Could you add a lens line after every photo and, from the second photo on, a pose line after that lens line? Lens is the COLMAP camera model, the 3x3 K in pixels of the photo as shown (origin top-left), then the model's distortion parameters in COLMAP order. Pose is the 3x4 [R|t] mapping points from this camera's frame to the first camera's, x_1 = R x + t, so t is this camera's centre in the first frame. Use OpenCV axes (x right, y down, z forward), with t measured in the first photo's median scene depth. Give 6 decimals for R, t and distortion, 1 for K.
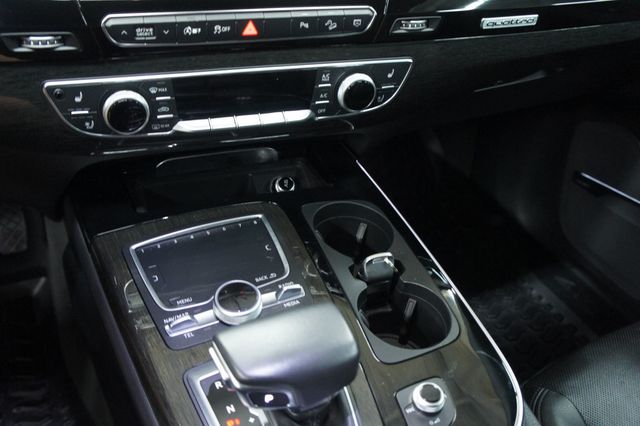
lens RADIAL K [[588.3, 0, 317.0], [0, 588.3, 203.7], [0, 0, 1]] dist [-0.051914, 0.000000]
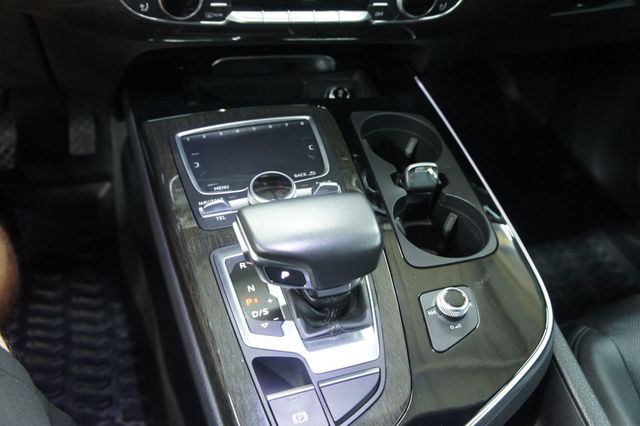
lens RADIAL K [[588.3, 0, 322.7], [0, 588.3, 206.1], [0, 0, 1]] dist [-0.051914, 0.000000]
pose [[0.988102, 0.095335, -0.120691, 0.065197], [-0.086439, 0.993283, 0.076929, 0.094943], [0.127214, -0.065582, 0.989705, 0.014552]]
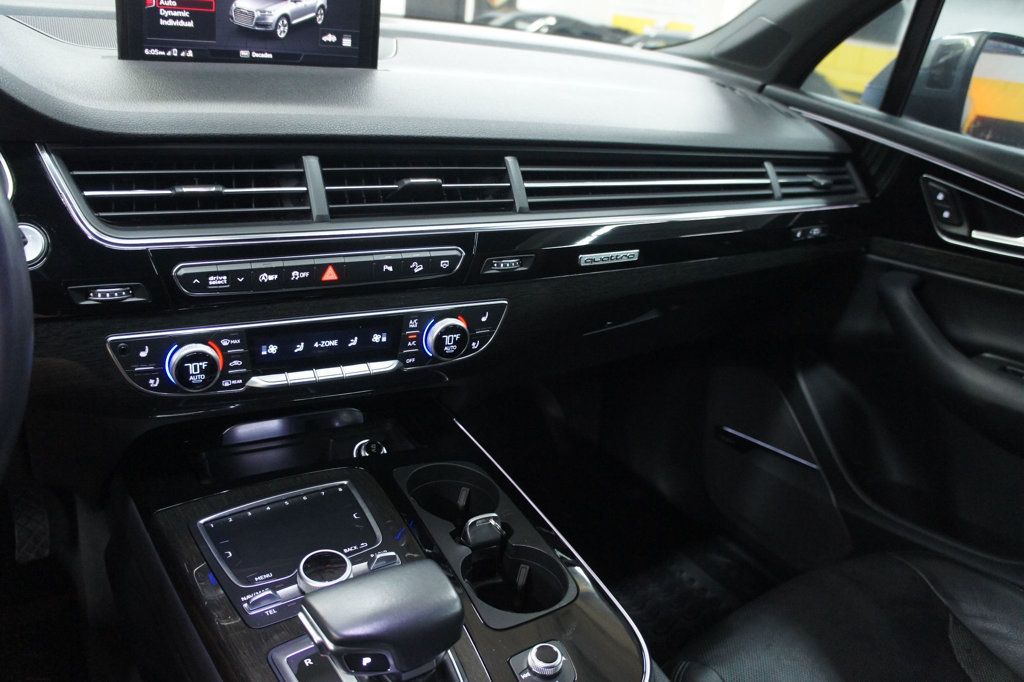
lens RADIAL K [[800.9, 0, 505.2], [0, 800.9, 343.2], [0, 0, 1]] dist [-0.174483, 0.115935]
pose [[0.991648, -0.042518, 0.121765, 0.003937], [0.066989, 0.976560, -0.204558, 0.079407], [-0.110214, 0.211006, 0.971251, -0.215699]]
